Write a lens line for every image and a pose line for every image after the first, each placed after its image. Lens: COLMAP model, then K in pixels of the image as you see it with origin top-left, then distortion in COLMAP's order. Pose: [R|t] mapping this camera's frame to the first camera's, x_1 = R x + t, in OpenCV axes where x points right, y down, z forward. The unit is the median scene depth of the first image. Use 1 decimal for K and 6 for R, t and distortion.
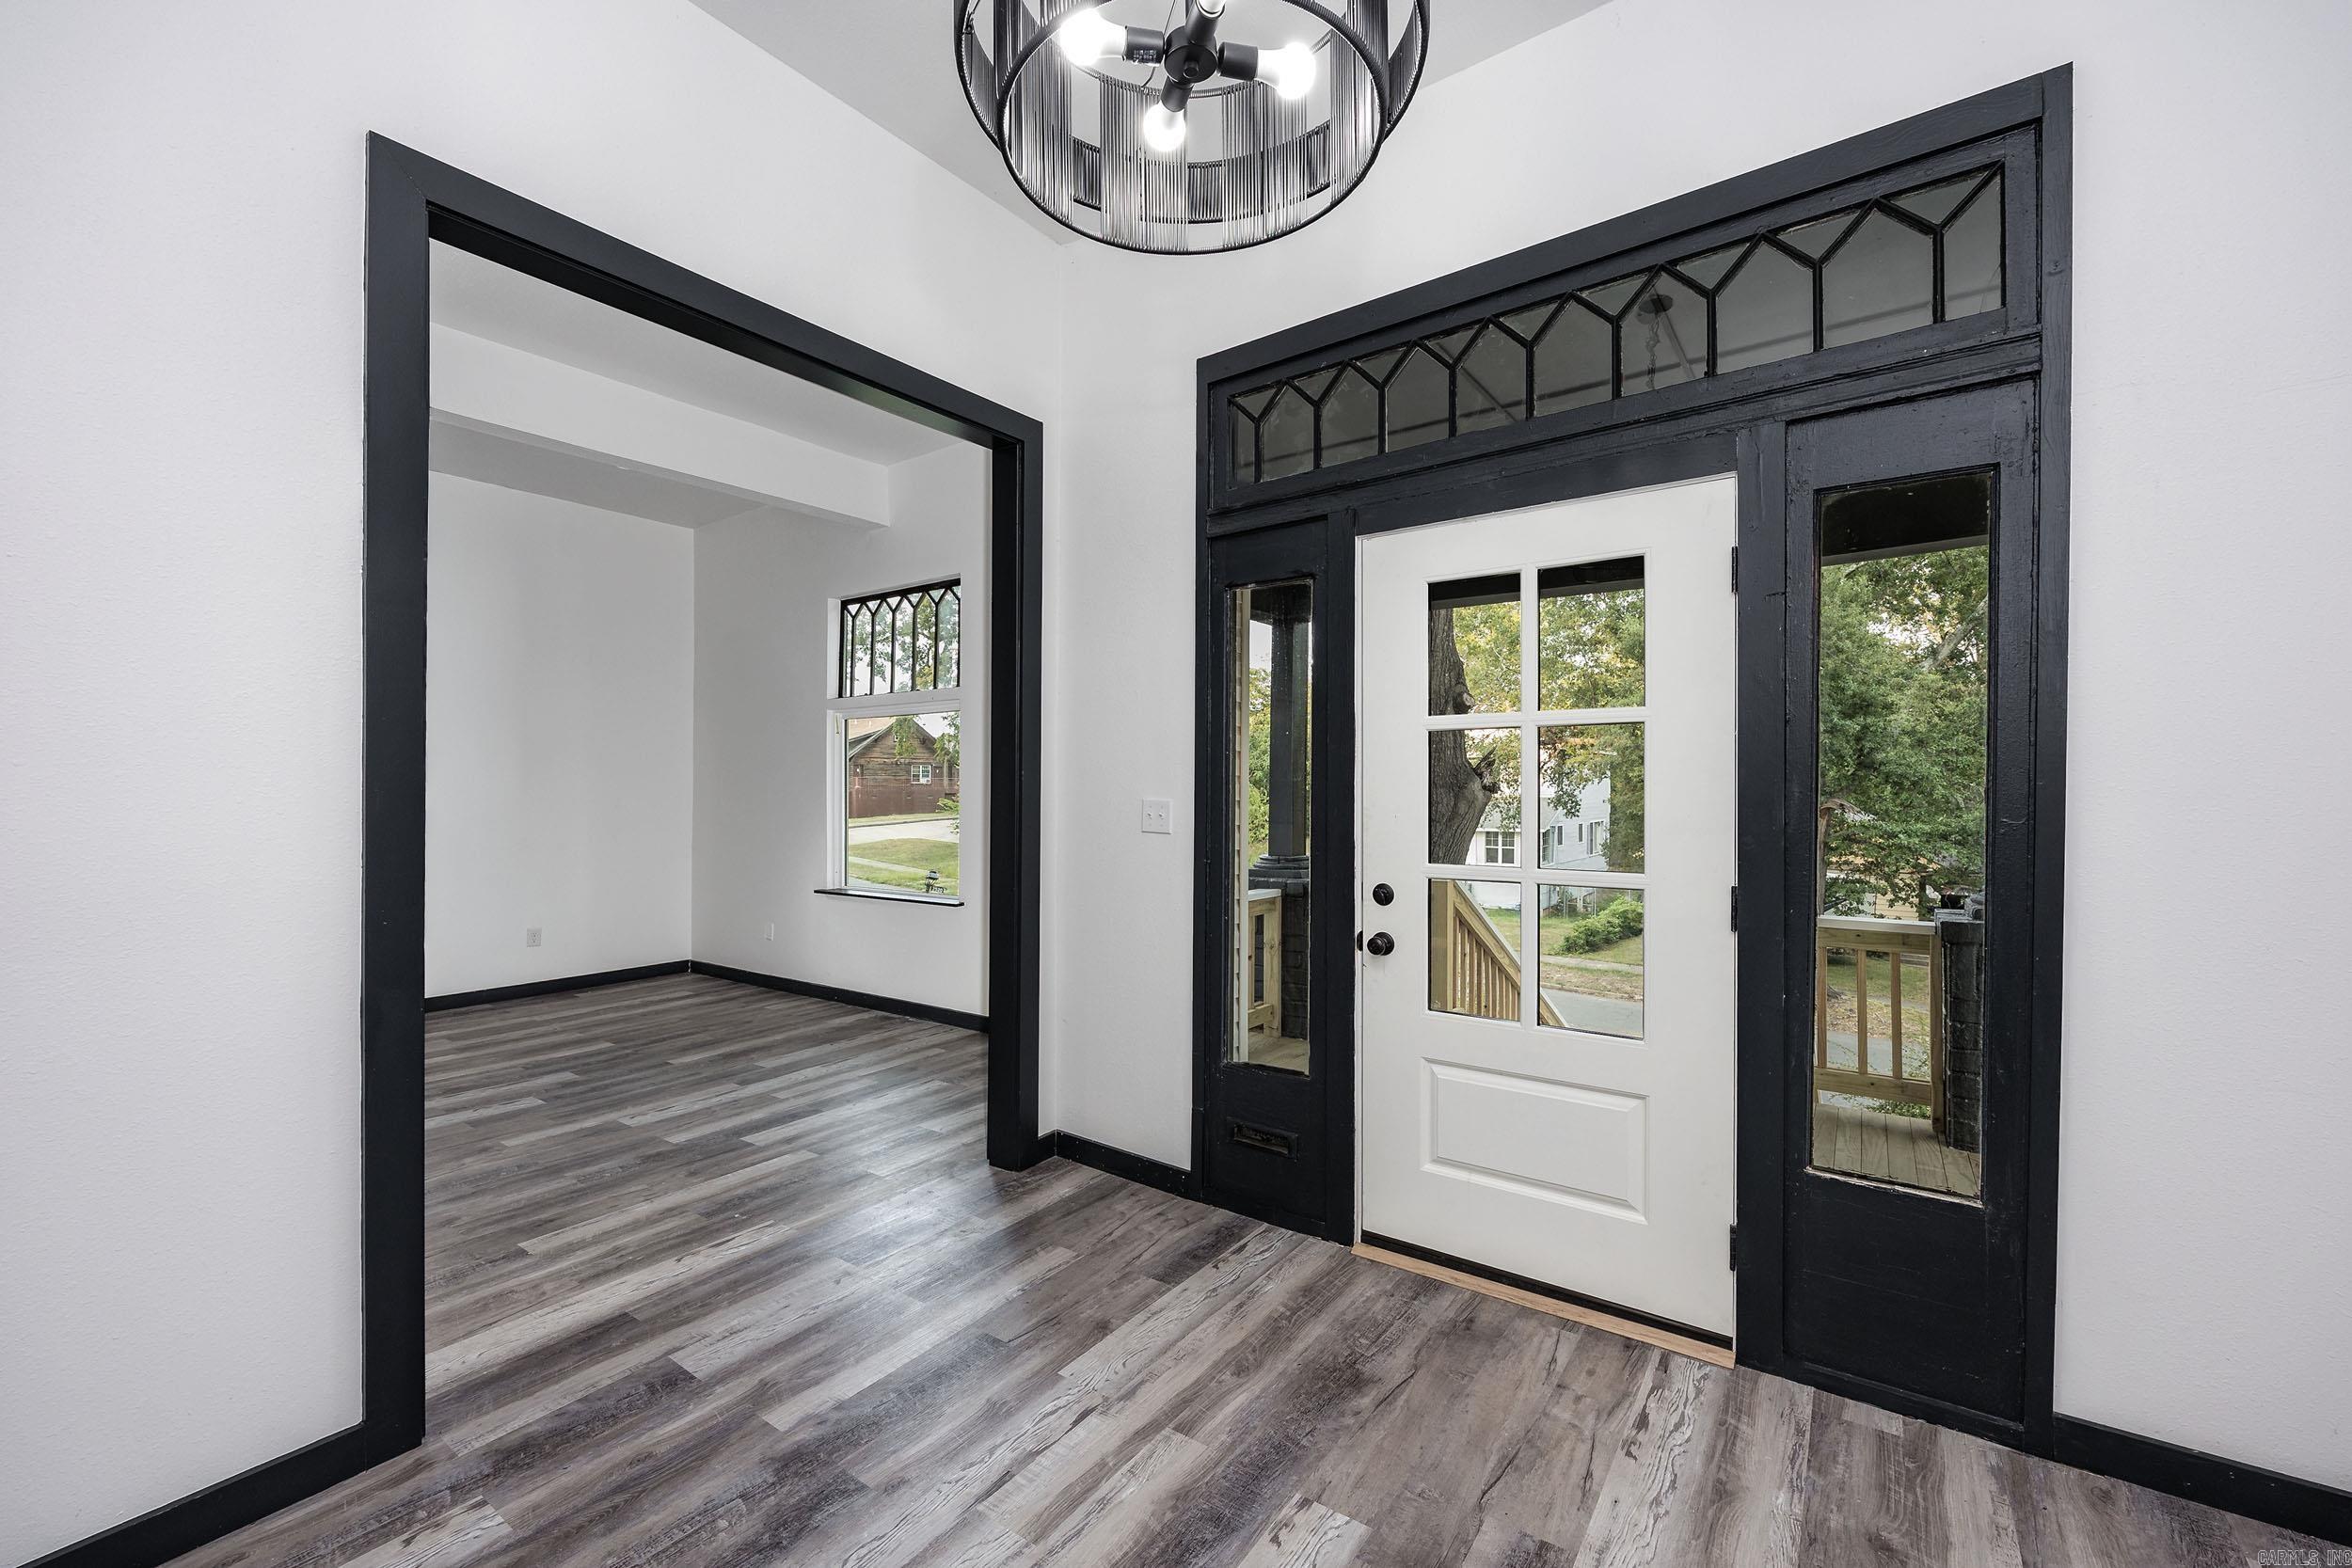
lens RADIAL K [[900.8, 0, 1223.9], [0, 900.8, 814.0], [0, 0, 1]] dist [-0.004199, -0.000268]
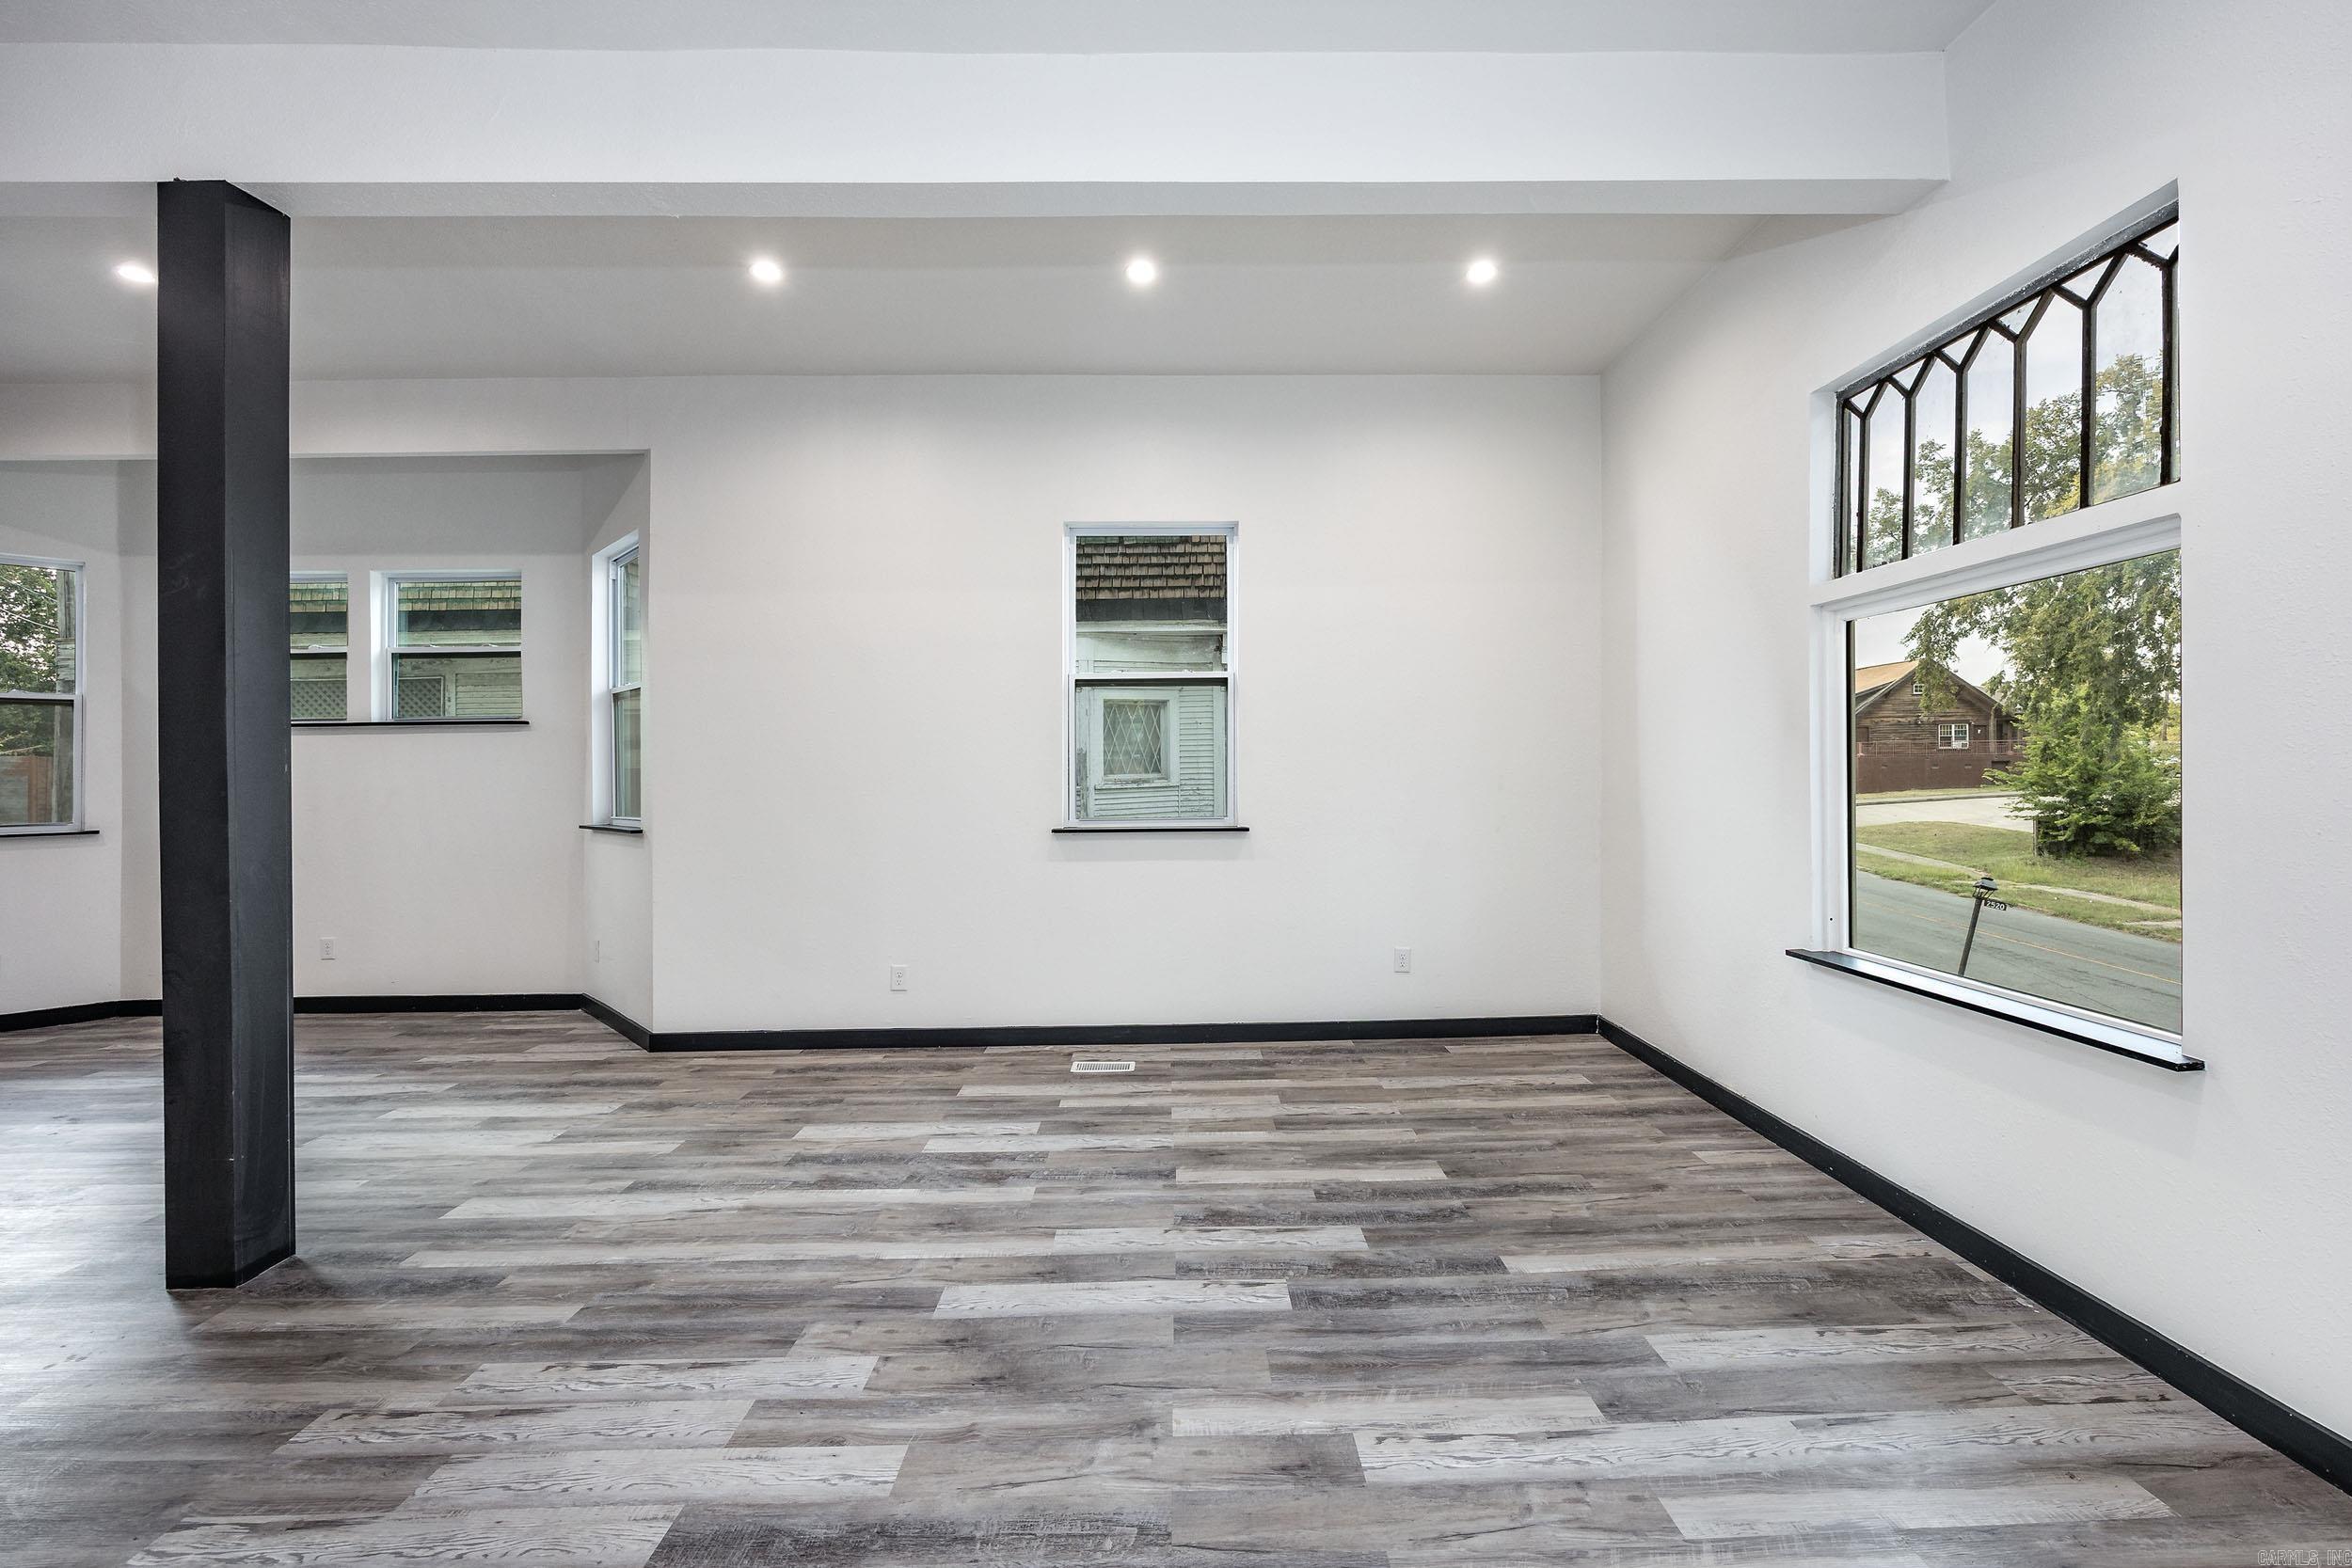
lens RADIAL K [[986.0, 0, 1186.8], [0, 986.0, 768.4], [0, 0, 1]] dist [-0.012710, -0.000596]
pose [[0.549443, -0.016114, -0.835376, -0.227813], [-0.000870, 0.999802, -0.019857, -0.015640], [0.835531, 0.011637, 0.549321, 0.530358]]
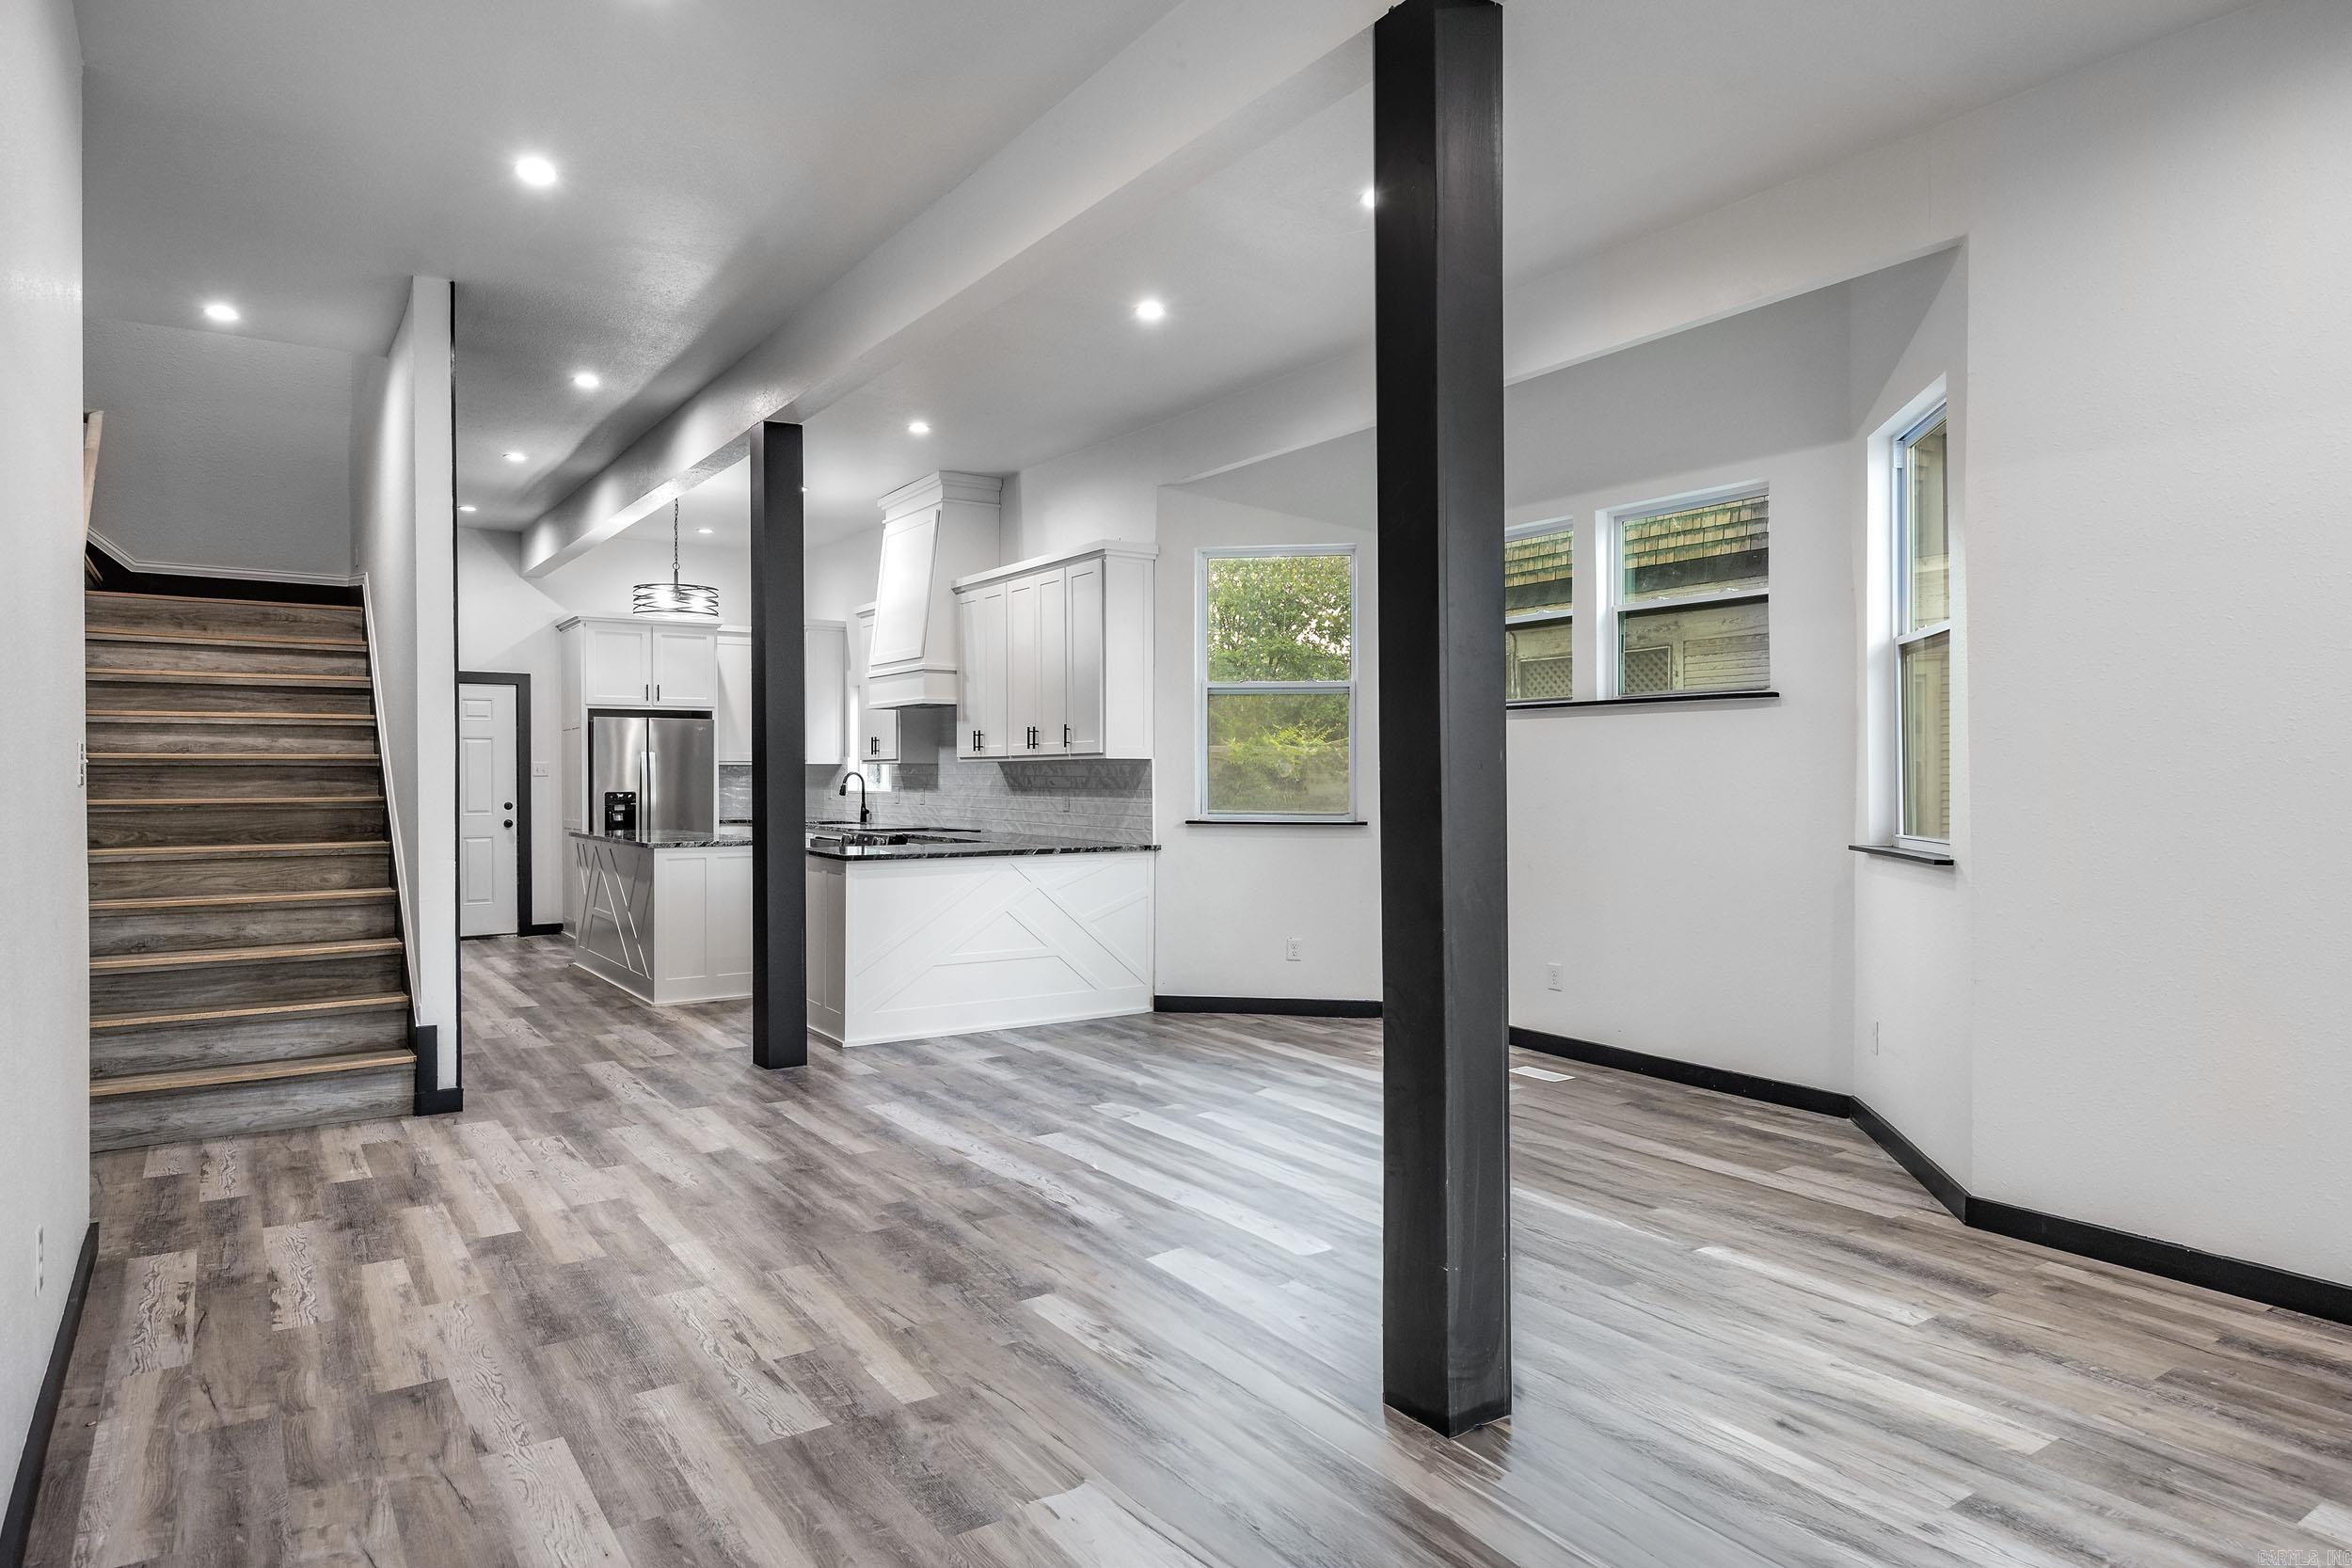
lens RADIAL K [[1332.3, 0, 1207.6], [0, 1332.3, 752.8], [0, 0, 1]] dist [0.004836, -0.000528]
pose [[-0.388537, -0.019326, -0.921230, -0.429015], [-0.017279, 0.999757, -0.013686, -0.020566], [0.921271, 0.010600, -0.388777, 0.508669]]
